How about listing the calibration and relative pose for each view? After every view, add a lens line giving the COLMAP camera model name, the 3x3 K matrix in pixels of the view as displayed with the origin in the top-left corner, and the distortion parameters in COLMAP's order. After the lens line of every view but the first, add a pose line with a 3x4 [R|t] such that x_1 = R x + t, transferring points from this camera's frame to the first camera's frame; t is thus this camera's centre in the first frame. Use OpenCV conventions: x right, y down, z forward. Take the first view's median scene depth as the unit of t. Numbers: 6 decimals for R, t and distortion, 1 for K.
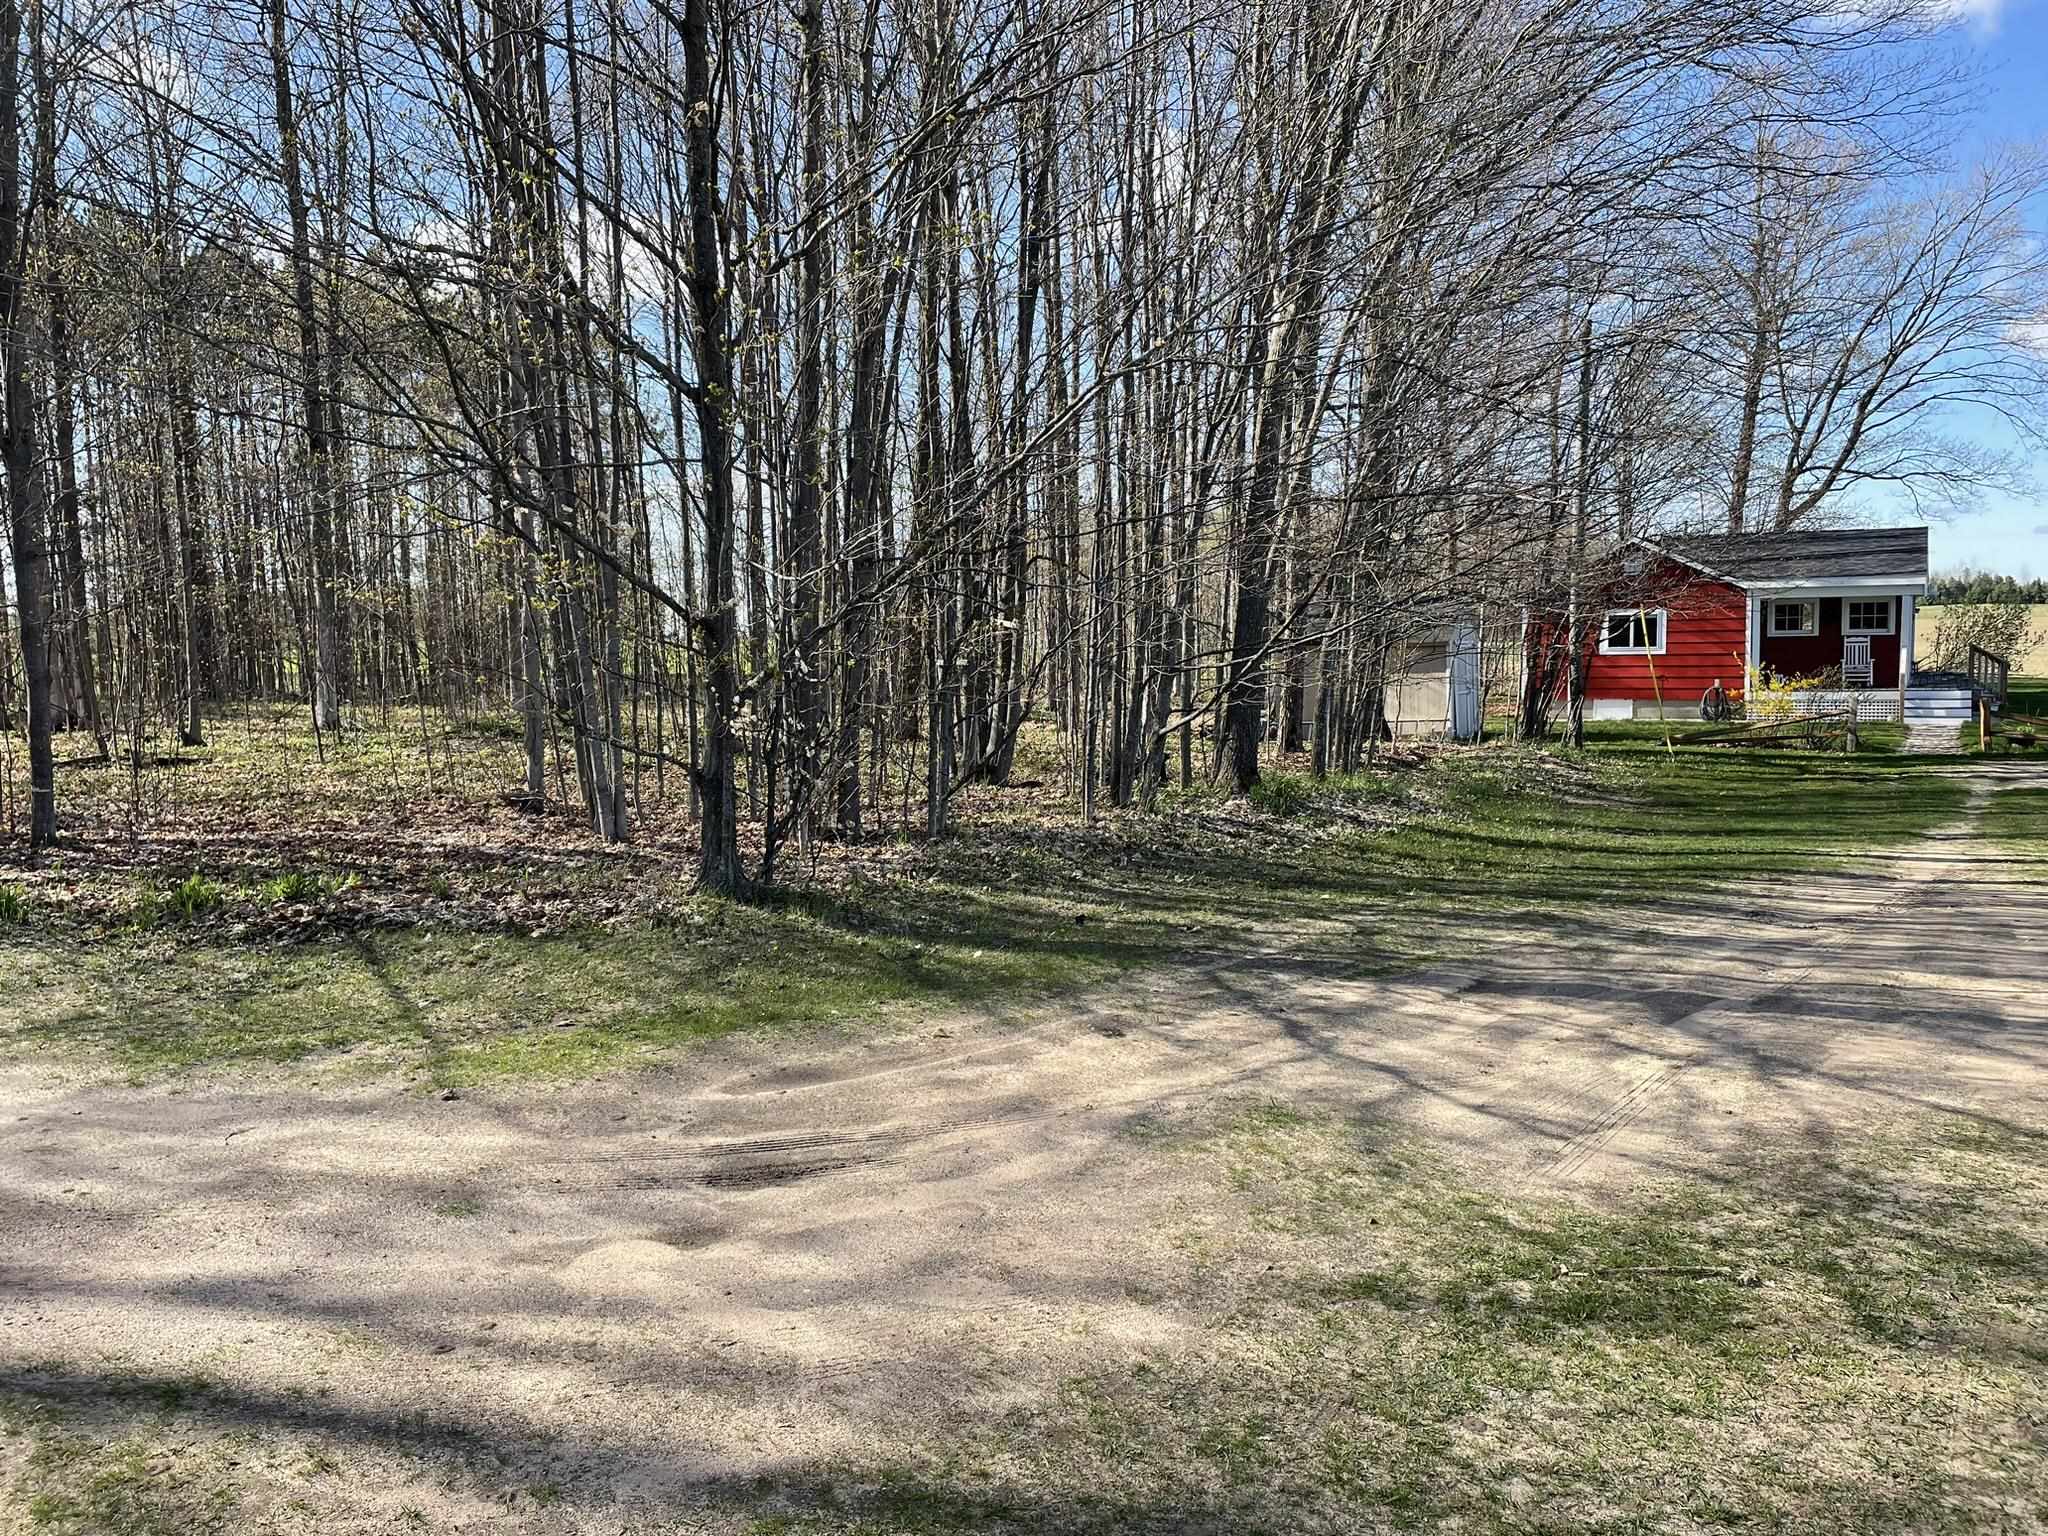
lens RADIAL K [[1569.3, 0, 1021.7], [0, 1569.3, 769.9], [0, 0, 1]] dist [0.008048, -0.004176]
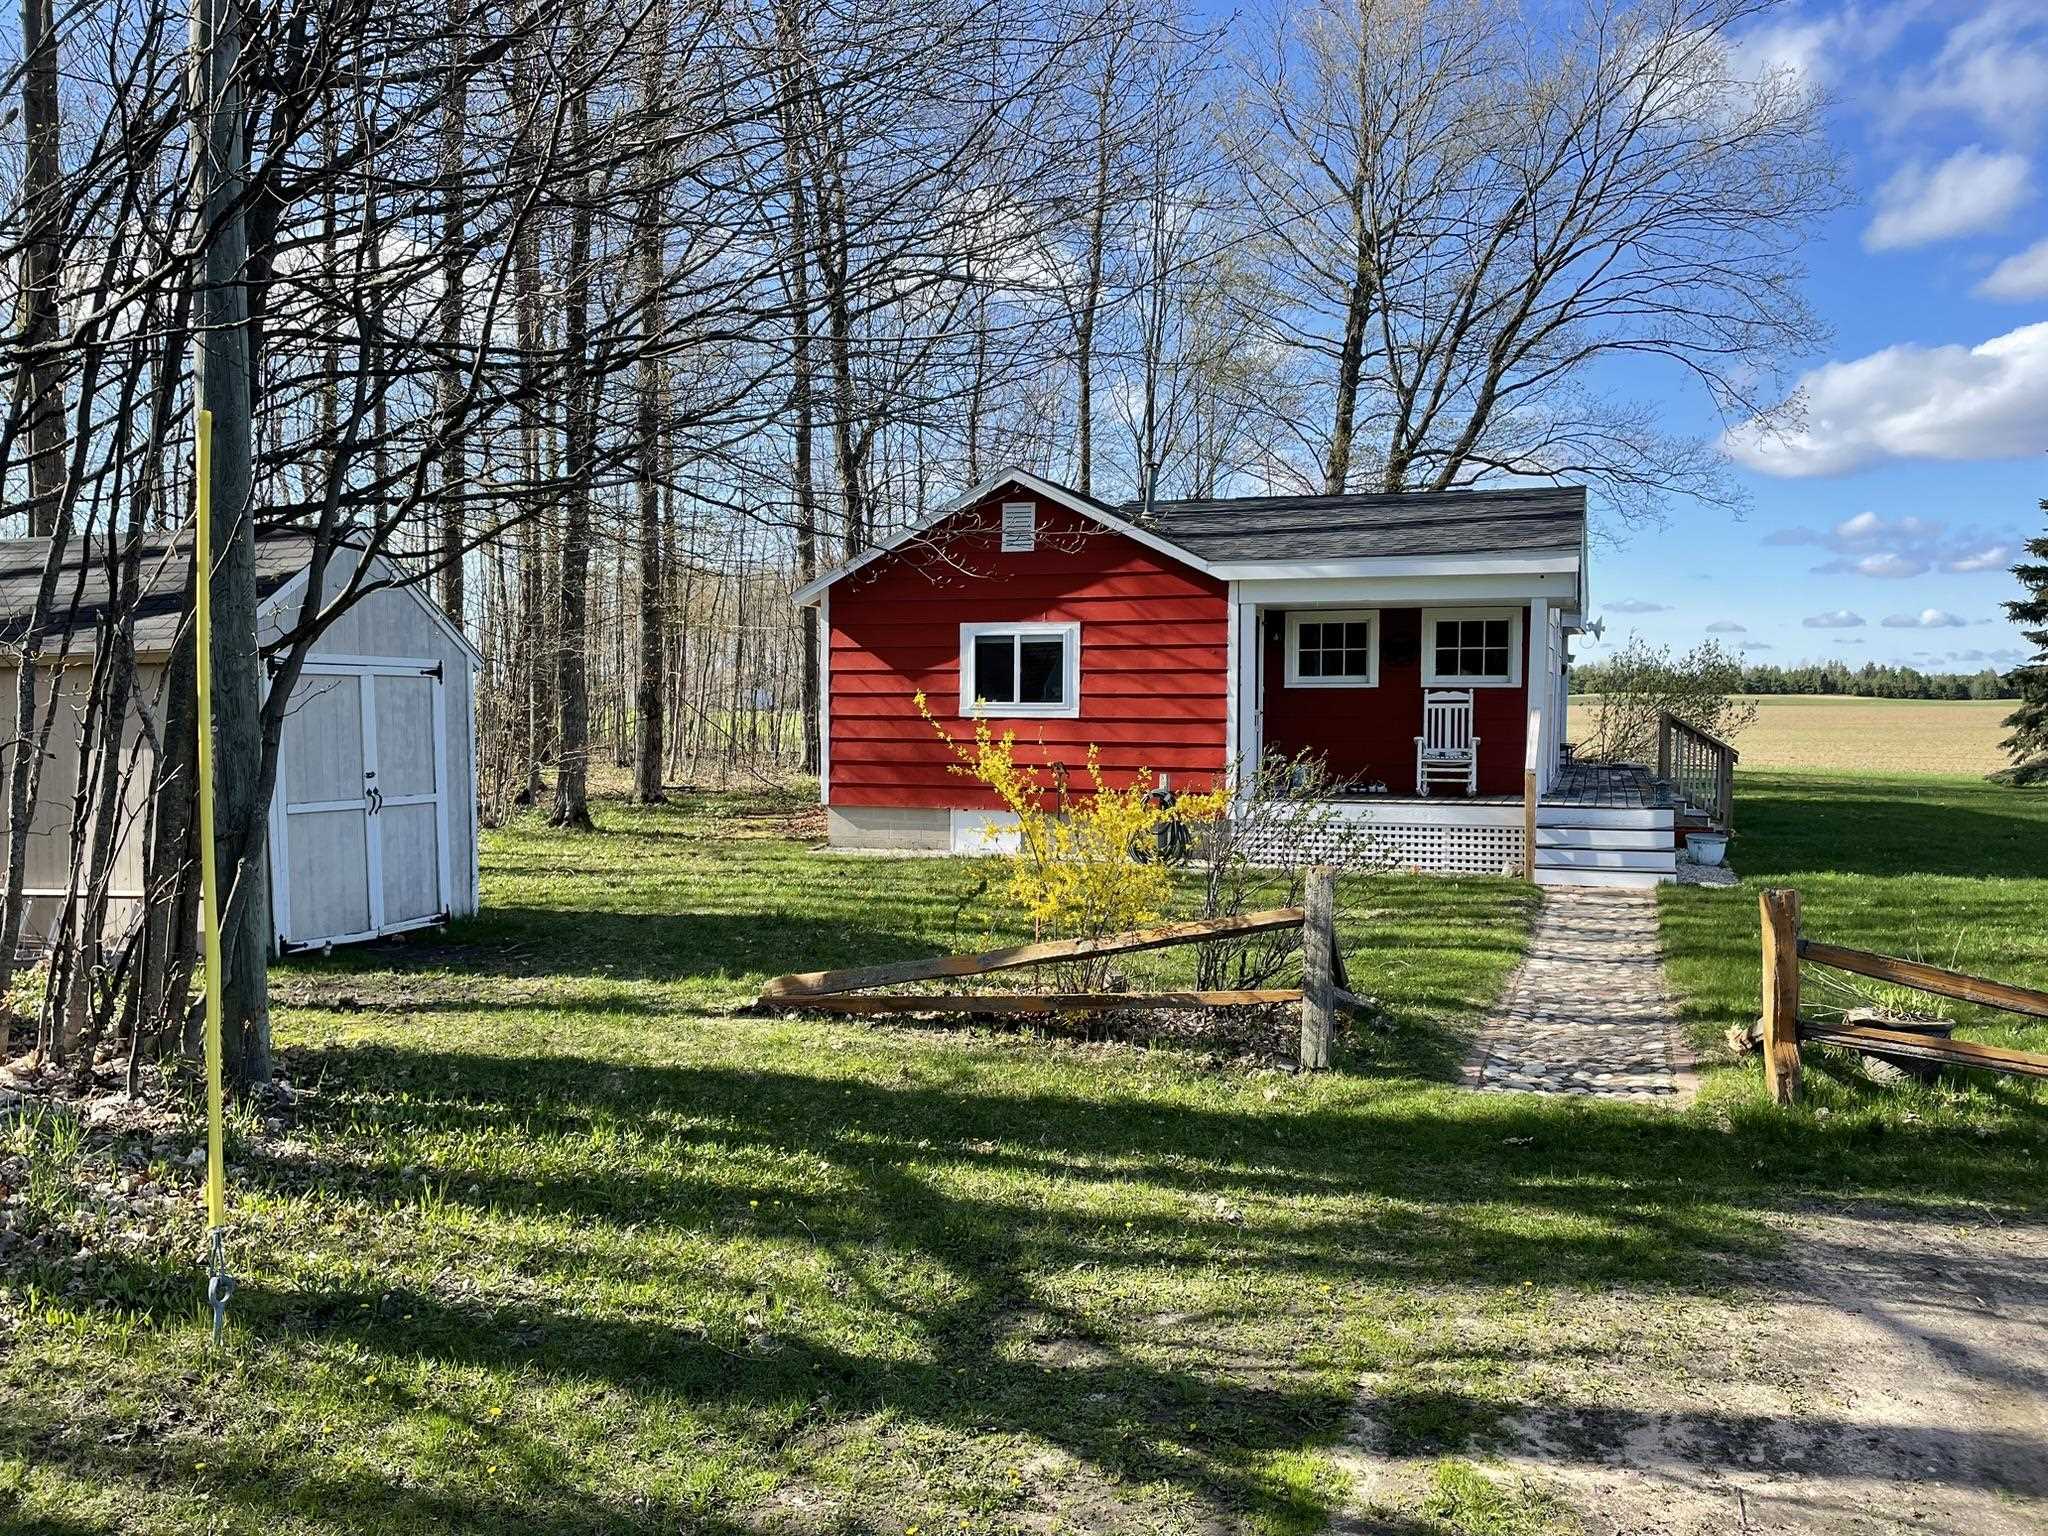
lens RADIAL K [[1569.3, 0, 1025.0], [0, 1569.3, 771.2], [0, 0, 1]] dist [0.008048, -0.004176]
pose [[0.985316, 0.018139, 0.169777, 0.320667], [-0.010087, 0.998788, -0.048174, -0.035265], [-0.170445, 0.045754, 0.984304, 0.547562]]
